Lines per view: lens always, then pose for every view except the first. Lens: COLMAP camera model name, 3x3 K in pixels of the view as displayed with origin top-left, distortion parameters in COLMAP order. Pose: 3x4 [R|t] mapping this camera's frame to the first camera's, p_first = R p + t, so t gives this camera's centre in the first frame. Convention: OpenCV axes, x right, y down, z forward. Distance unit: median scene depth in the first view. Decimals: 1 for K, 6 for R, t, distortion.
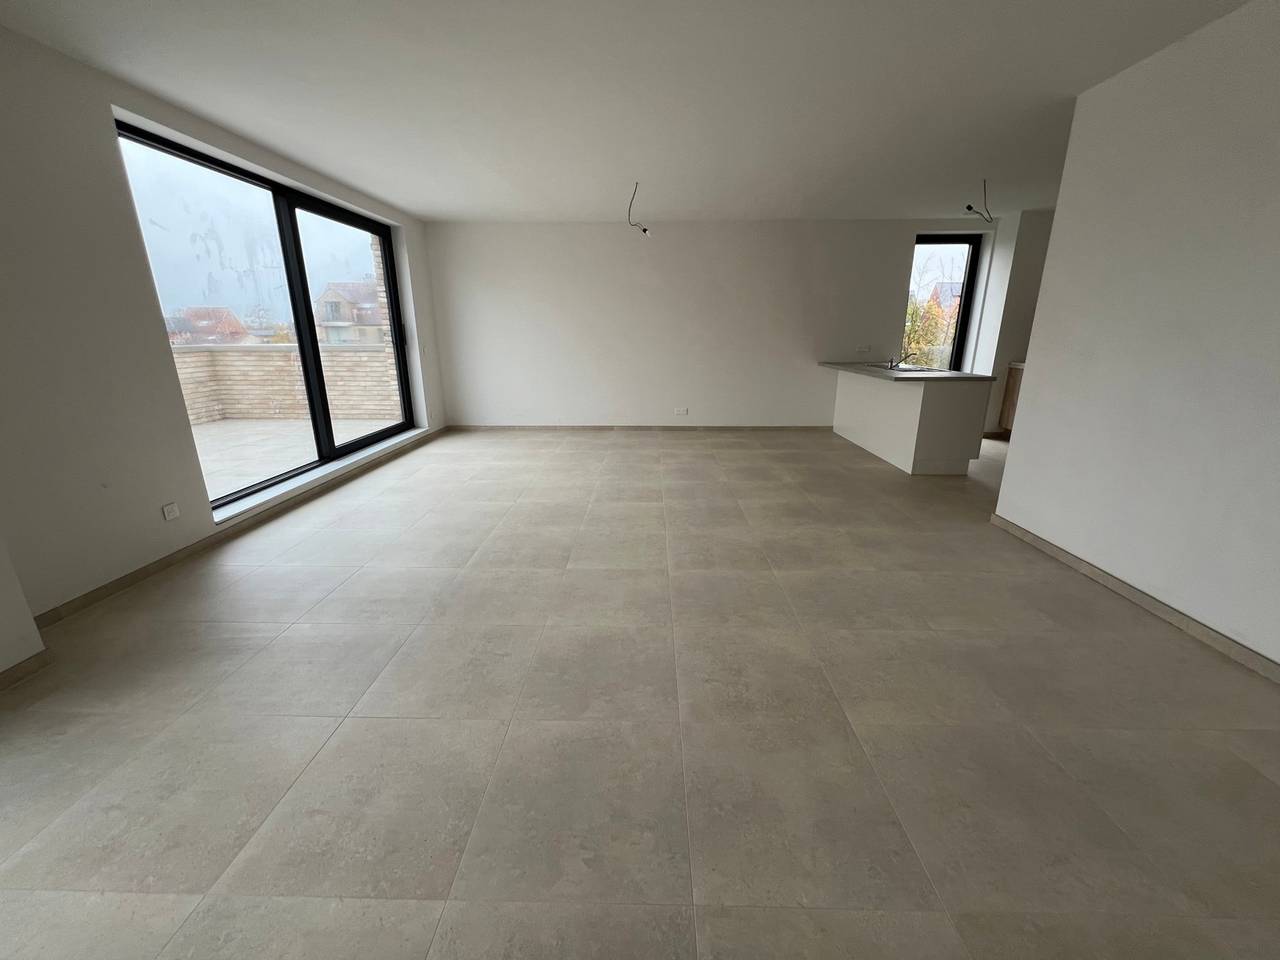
lens RADIAL K [[511.9, 0, 640.0], [0, 511.9, 480.0], [0, 0, 1]] dist [-0.002724, 0.000246]
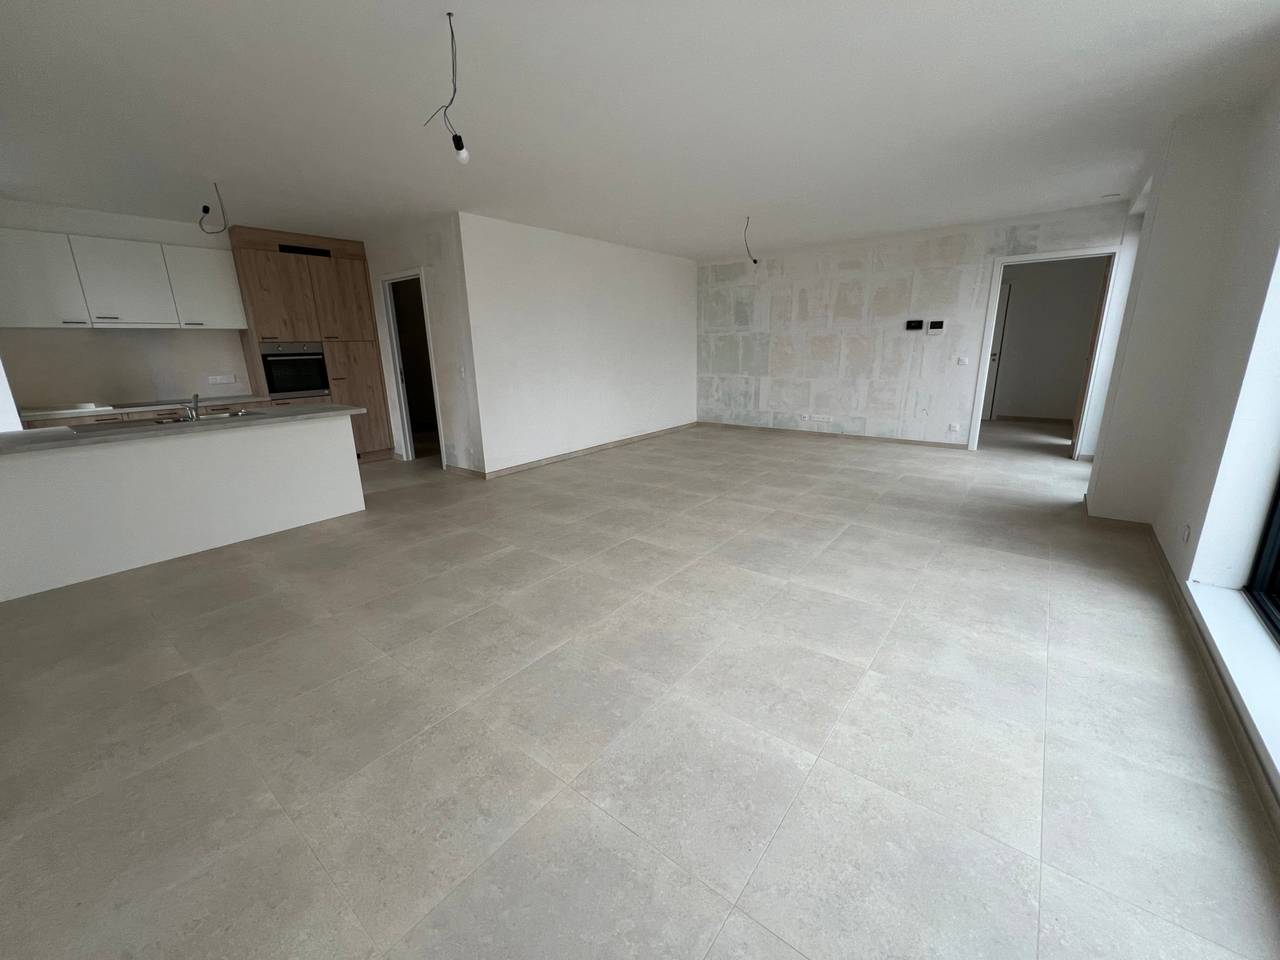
lens RADIAL K [[508.7, 0, 640.0], [0, 508.7, 480.0], [0, 0, 1]] dist [0.000297, 0.000089]
pose [[-0.797960, -0.133759, 0.587681, -0.554204], [0.194846, 0.865454, 0.461546, -0.525873], [-0.570347, 0.482802, -0.664535, 1.768677]]
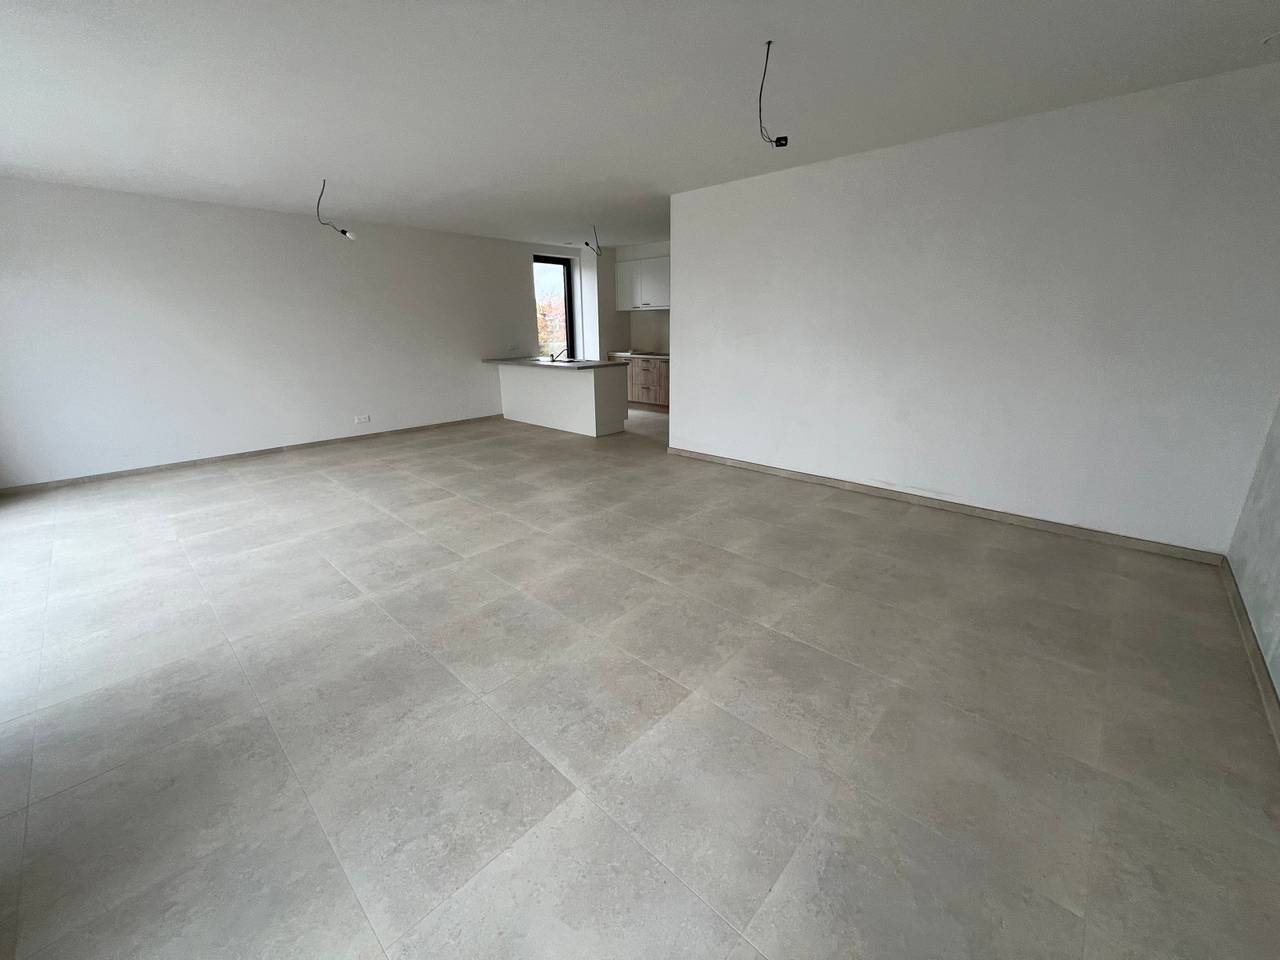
lens RADIAL K [[508.7, 0, 640.0], [0, 508.7, 480.0], [0, 0, 1]] dist [0.000297, 0.000089]
pose [[0.665603, -0.223071, 0.712188, -0.526266], [0.217348, 0.970859, 0.100961, -0.014658], [-0.713955, 0.087593, 0.694691, -0.026413]]
